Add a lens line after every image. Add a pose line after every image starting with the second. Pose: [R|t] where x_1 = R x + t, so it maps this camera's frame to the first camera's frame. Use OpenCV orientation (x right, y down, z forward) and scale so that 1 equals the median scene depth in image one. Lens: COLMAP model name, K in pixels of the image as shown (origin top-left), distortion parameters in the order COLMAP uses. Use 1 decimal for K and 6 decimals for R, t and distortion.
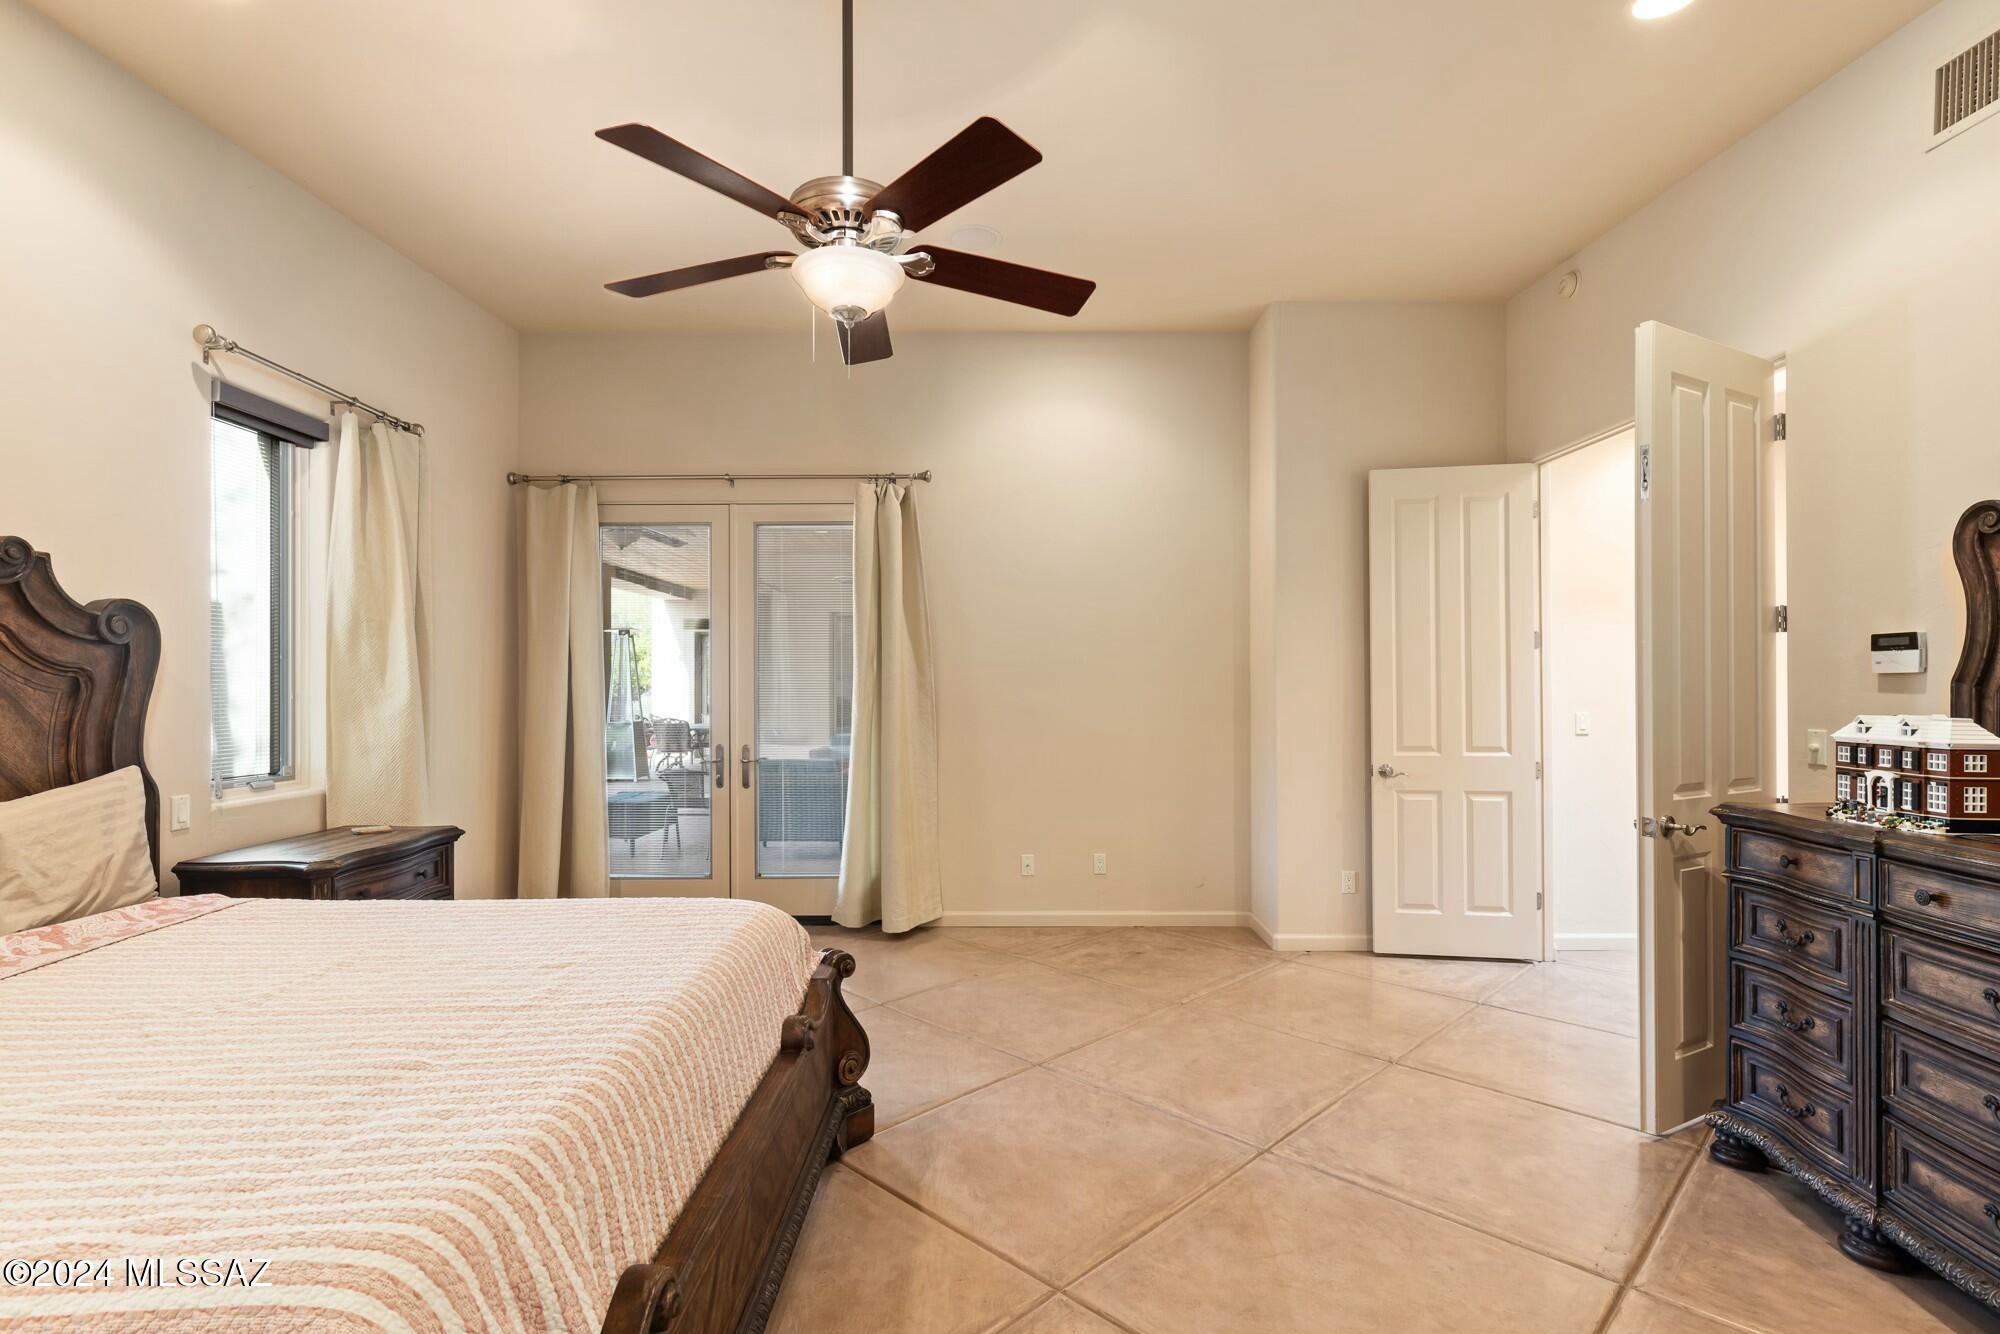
lens RADIAL K [[956.2, 0, 1000.0], [0, 956.2, 667.0], [0, 0, 1]] dist [0.001164, 0.000264]
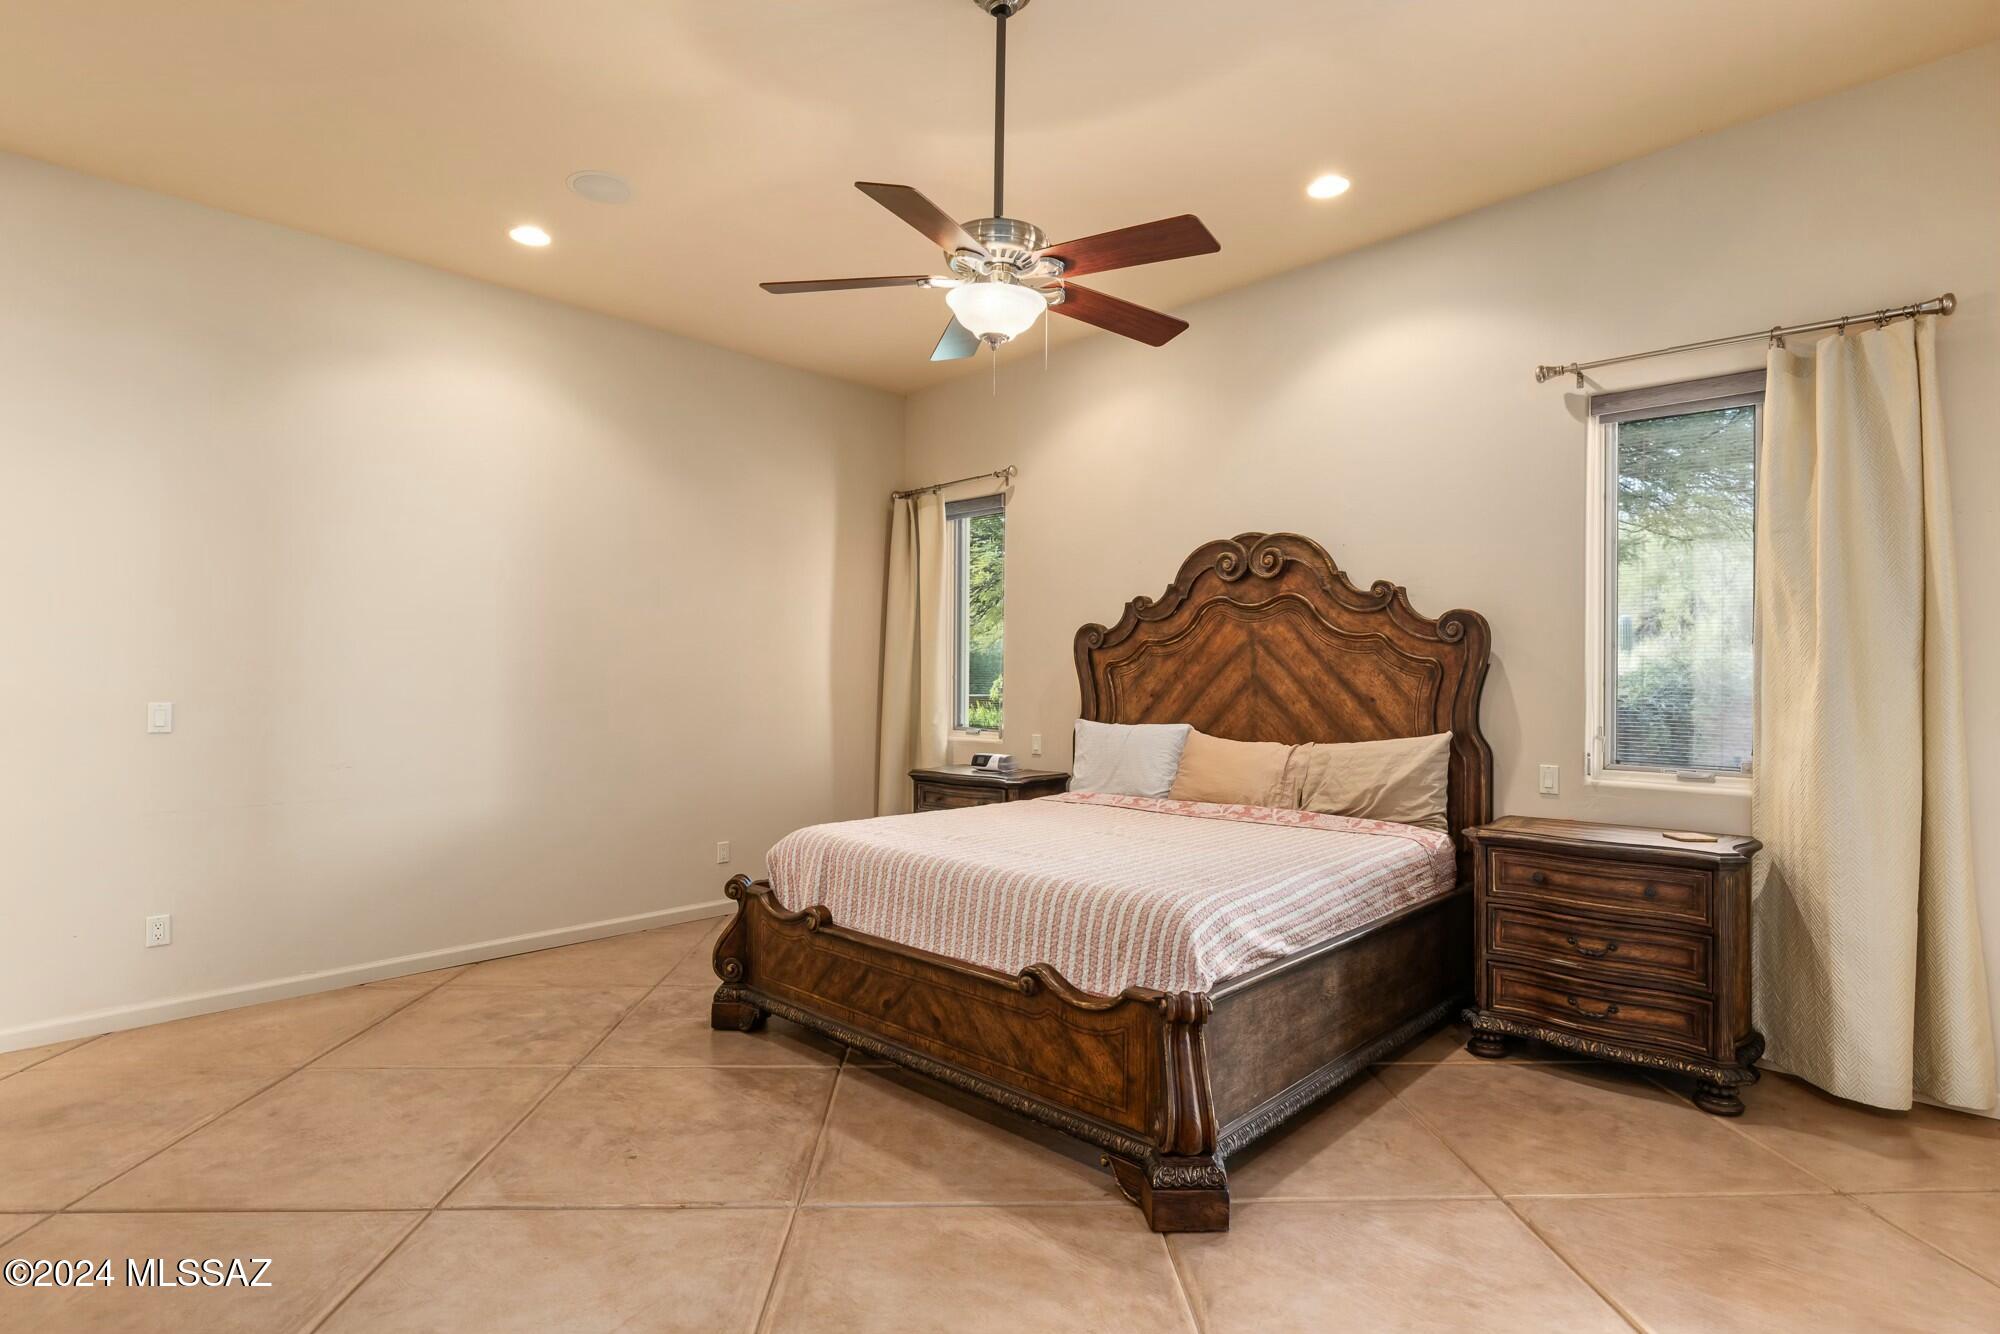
lens RADIAL K [[1008.1, 0, 1005.9], [0, 1008.1, 677.4], [0, 0, 1]] dist [-0.000397, -0.000164]
pose [[-0.686996, 0.000247, -0.726661, 0.595409], [0.010346, 0.999902, -0.009442, 0.034294], [0.726588, -0.014005, -0.686931, 1.576353]]
